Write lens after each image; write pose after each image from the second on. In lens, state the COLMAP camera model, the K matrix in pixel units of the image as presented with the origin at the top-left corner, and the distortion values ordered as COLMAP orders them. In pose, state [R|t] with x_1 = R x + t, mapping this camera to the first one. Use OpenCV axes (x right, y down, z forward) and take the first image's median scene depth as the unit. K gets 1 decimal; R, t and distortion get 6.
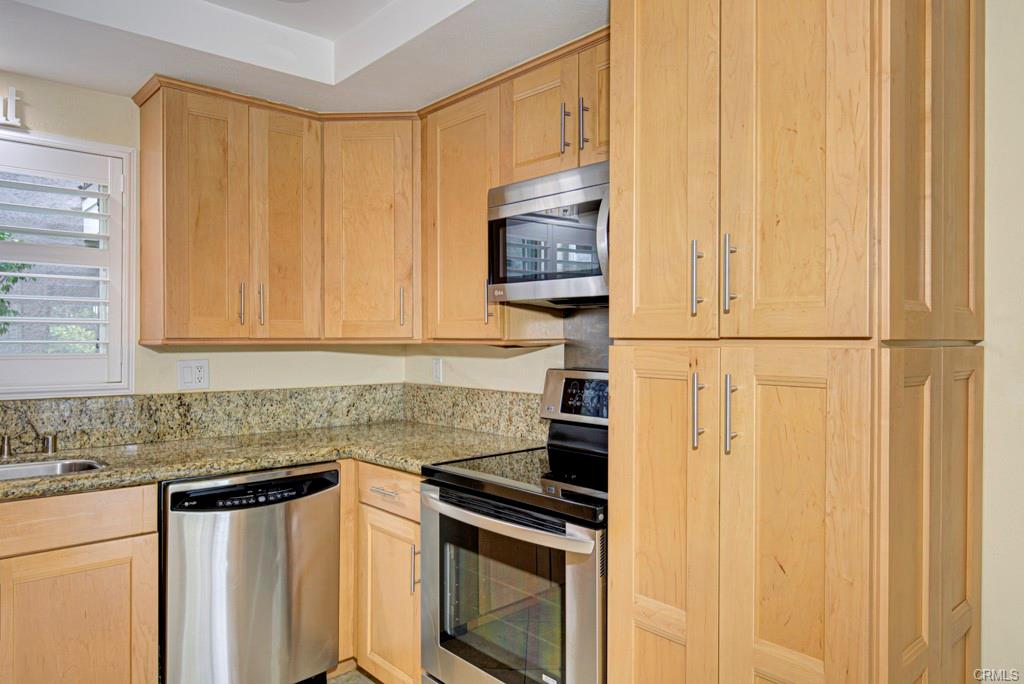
lens RADIAL K [[703.7, 0, 508.0], [0, 703.7, 341.0], [0, 0, 1]] dist [-0.000939, 0.000467]
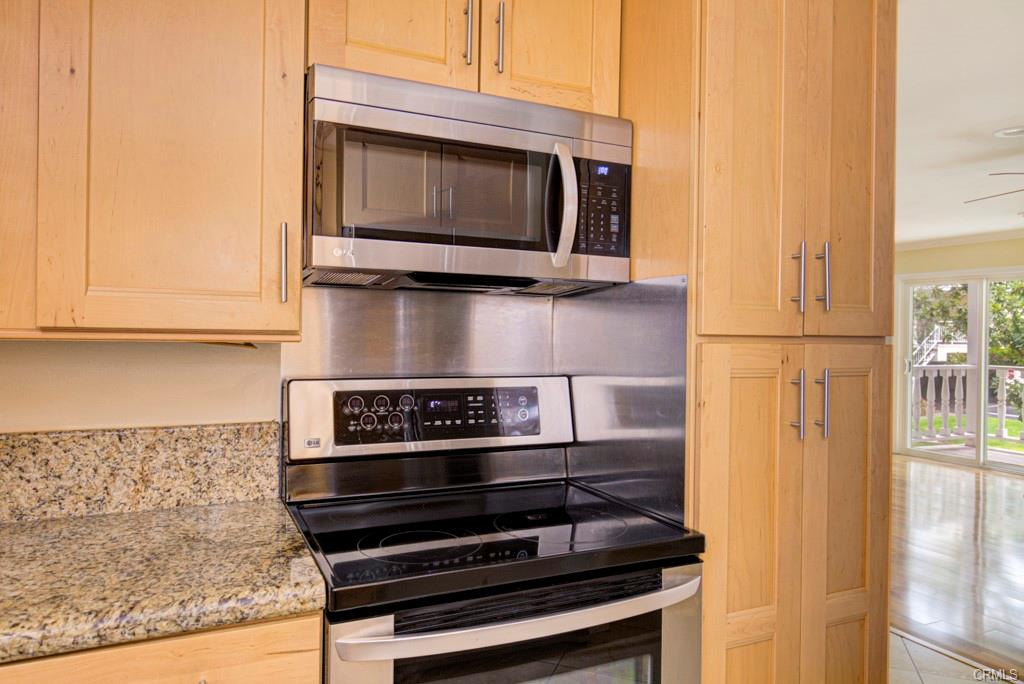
lens RADIAL K [[703.7, 0, 508.0], [0, 703.7, 341.0], [0, 0, 1]] dist [-0.000939, 0.000467]
pose [[0.264923, -0.002247, 0.964267, -0.517864], [-0.008405, 0.999954, 0.004640, 0.001460], [-0.964233, -0.009334, 0.264892, 0.695288]]
